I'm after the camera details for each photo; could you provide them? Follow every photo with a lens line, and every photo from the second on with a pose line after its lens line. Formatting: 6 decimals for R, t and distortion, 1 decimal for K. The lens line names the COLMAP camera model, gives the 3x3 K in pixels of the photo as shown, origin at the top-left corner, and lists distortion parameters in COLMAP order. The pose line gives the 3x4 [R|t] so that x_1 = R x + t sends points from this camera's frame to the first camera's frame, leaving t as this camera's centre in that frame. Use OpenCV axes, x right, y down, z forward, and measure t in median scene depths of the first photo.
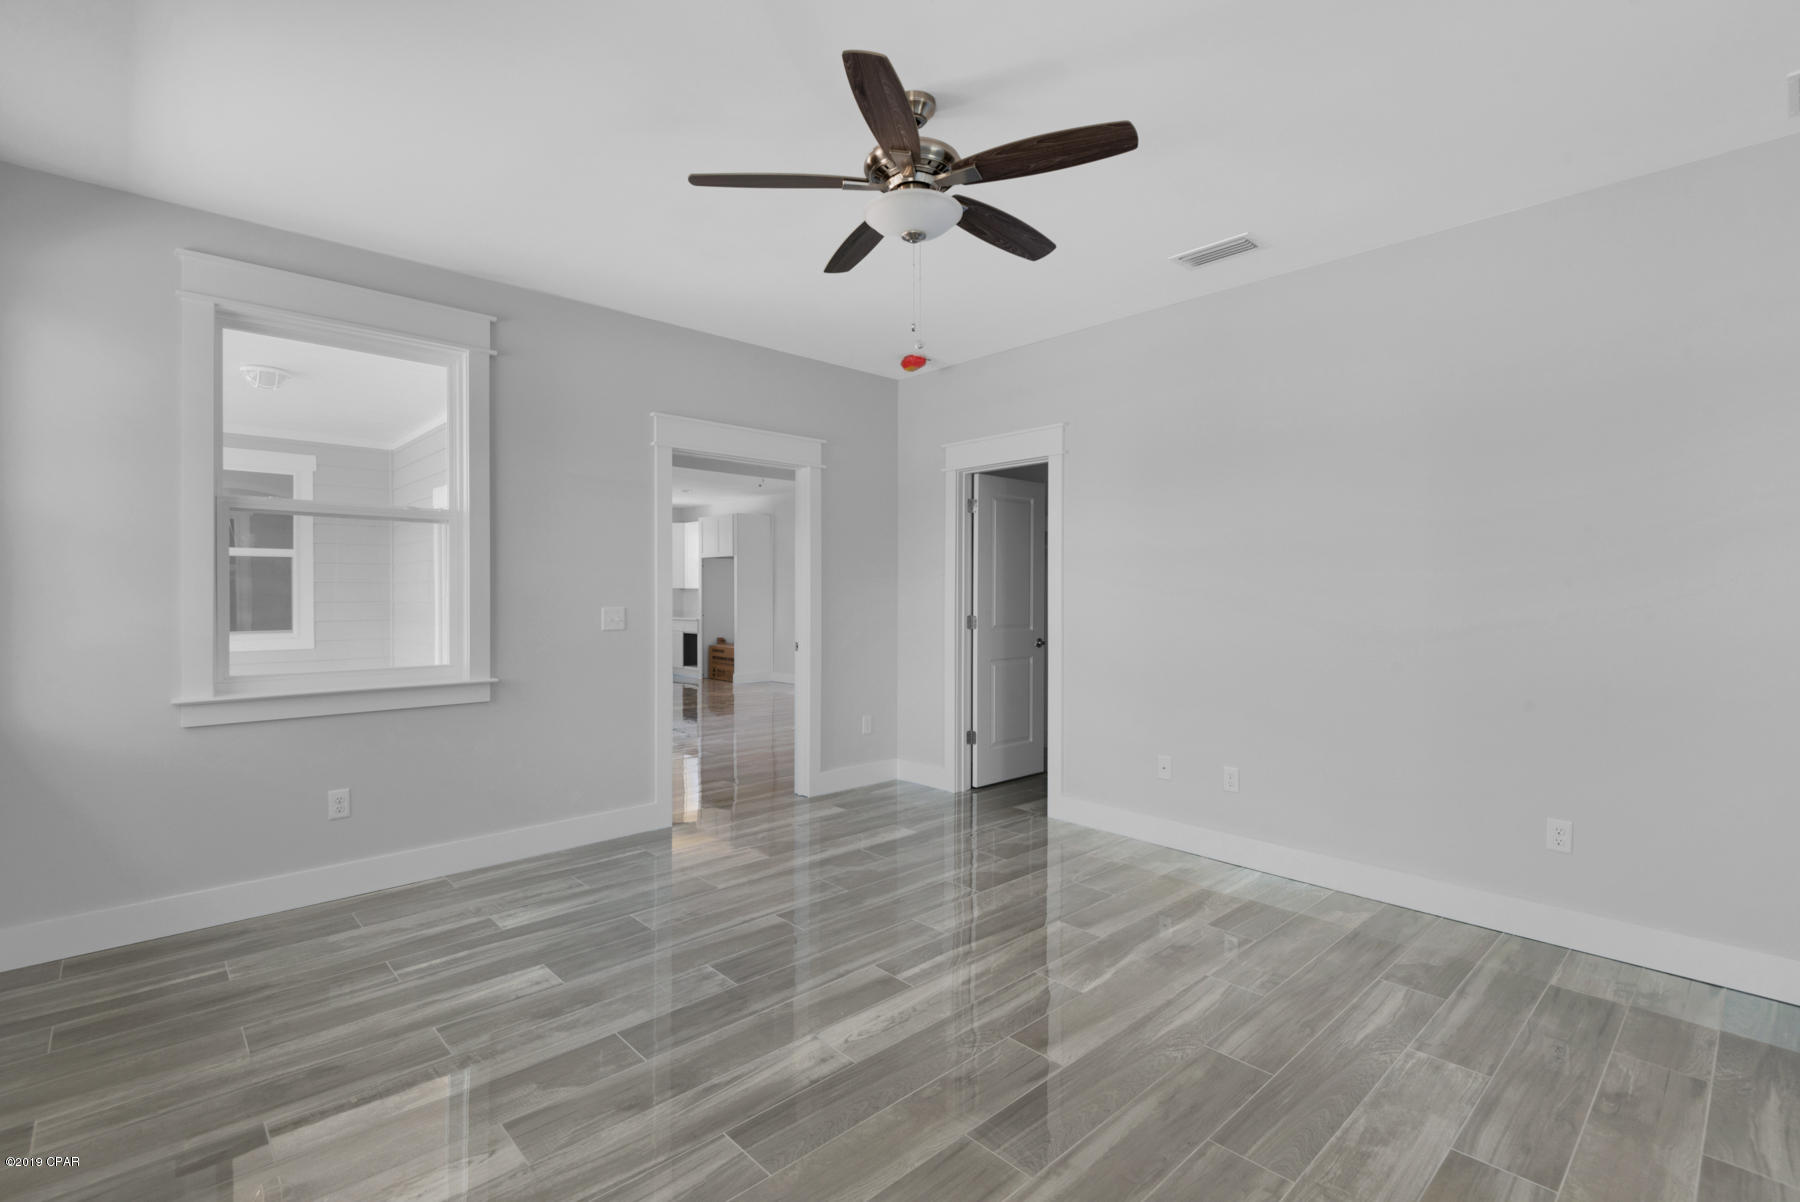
lens RADIAL K [[831.6, 0, 887.9], [0, 831.6, 592.6], [0, 0, 1]] dist [0.011723, -0.000666]
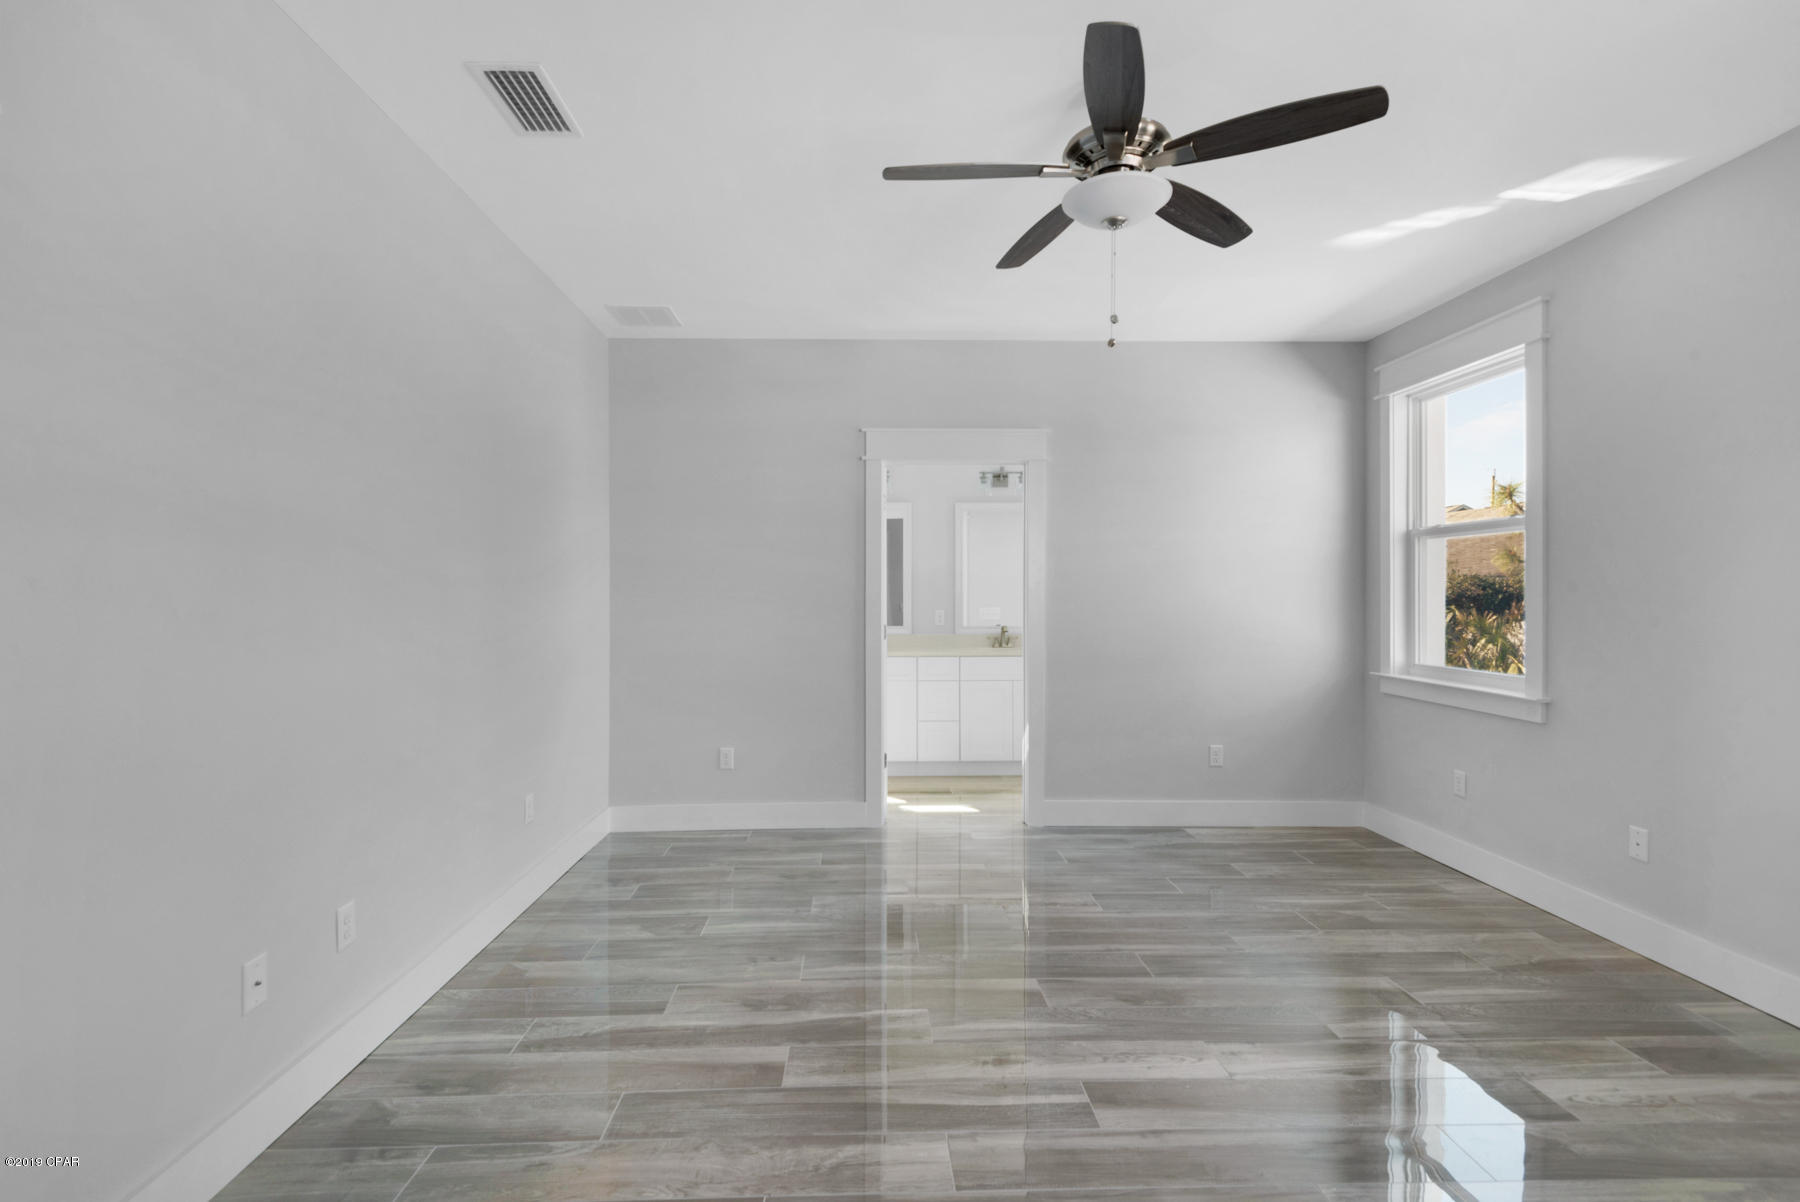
lens RADIAL K [[831.6, 0, 887.9], [0, 831.6, 592.6], [0, 0, 1]] dist [0.011723, -0.000666]
pose [[-0.758790, -0.002594, 0.651331, -0.364652], [-0.006253, 0.999975, -0.003303, -0.008538], [-0.651306, -0.006579, -0.758787, 1.766141]]
